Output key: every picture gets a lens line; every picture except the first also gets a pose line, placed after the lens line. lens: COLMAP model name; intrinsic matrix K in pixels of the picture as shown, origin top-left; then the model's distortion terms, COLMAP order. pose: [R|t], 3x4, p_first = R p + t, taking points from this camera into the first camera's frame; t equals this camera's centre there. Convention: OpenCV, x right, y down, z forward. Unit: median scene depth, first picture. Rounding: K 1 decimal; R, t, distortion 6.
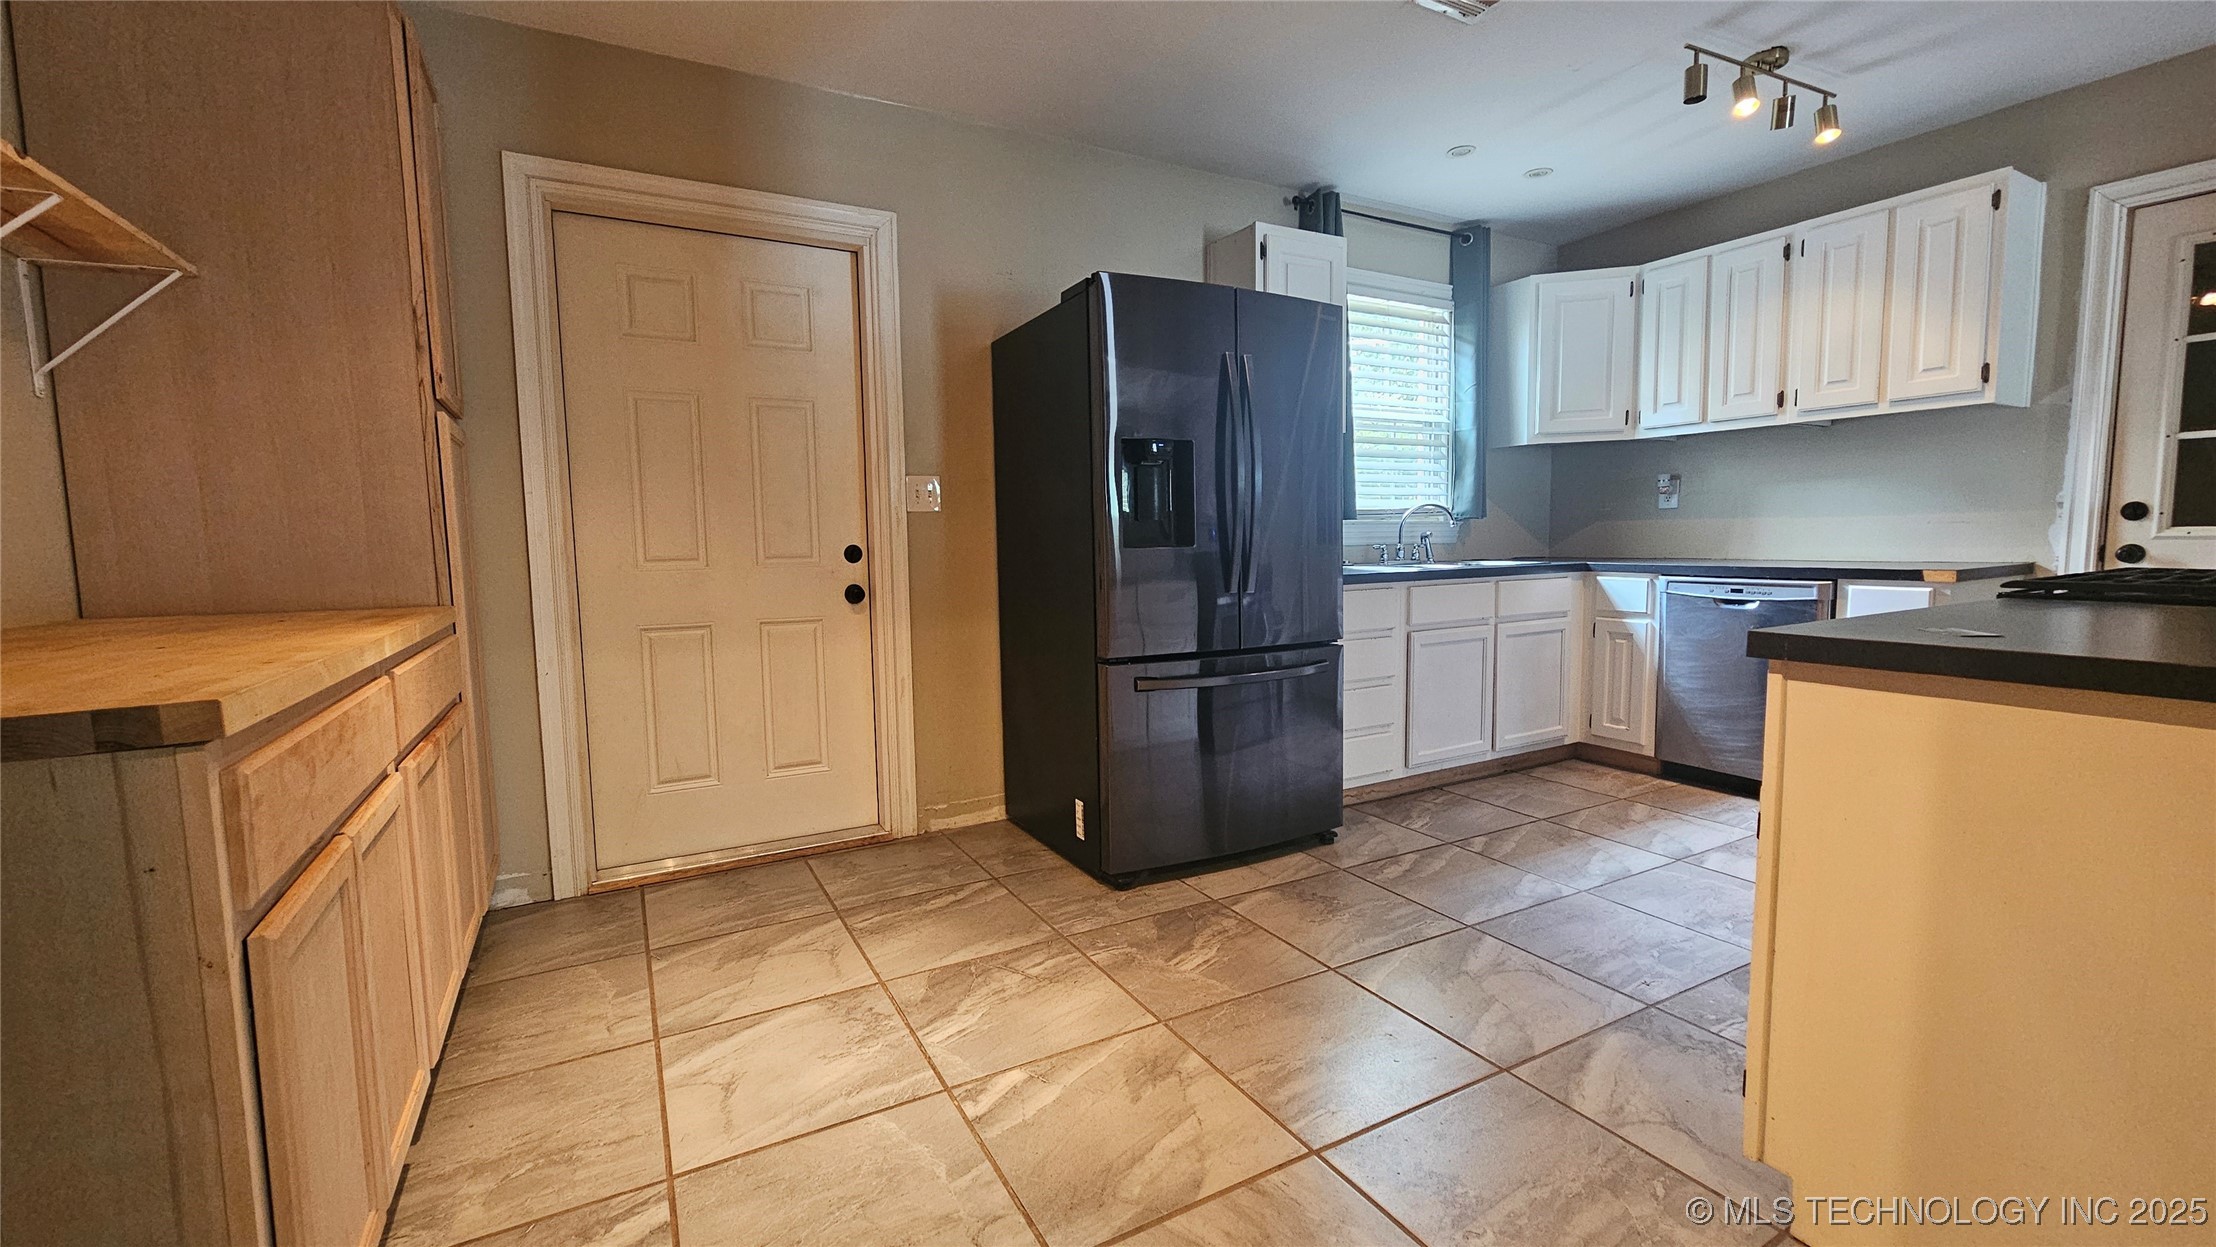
lens RADIAL K [[912.8, 0, 1108.0], [0, 912.8, 623.5], [0, 0, 1]] dist [-0.002659, 0.000399]
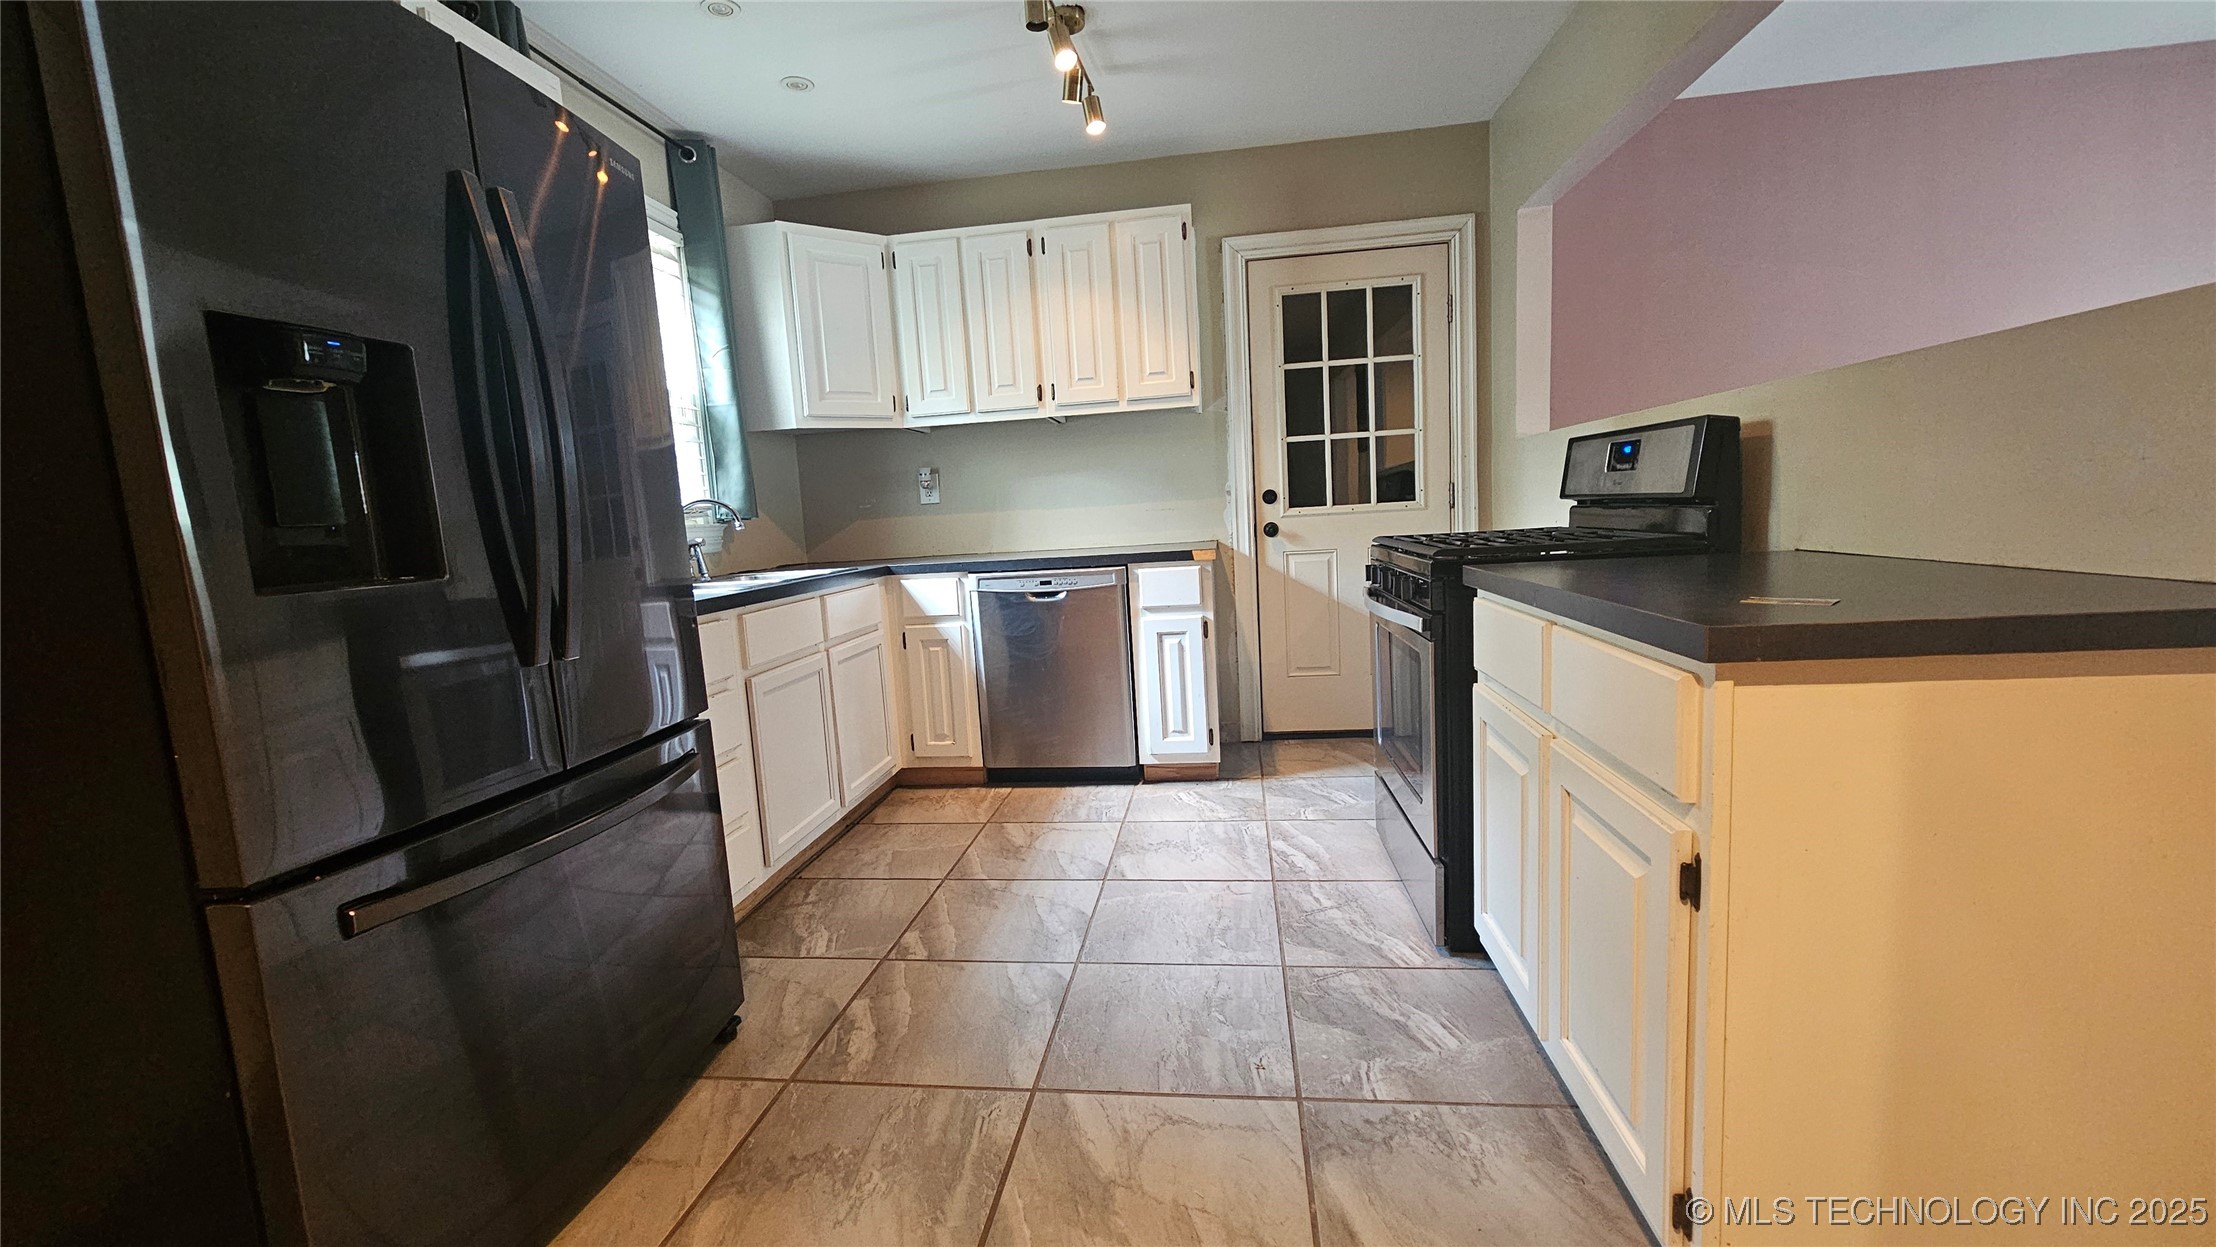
lens RADIAL K [[912.8, 0, 1108.0], [0, 912.8, 623.5], [0, 0, 1]] dist [-0.002659, 0.000399]
pose [[0.600421, -0.115042, 0.791366, -0.054022], [0.124110, 0.991013, 0.049901, -0.032951], [-0.789994, 0.068255, 0.609303, 0.345897]]
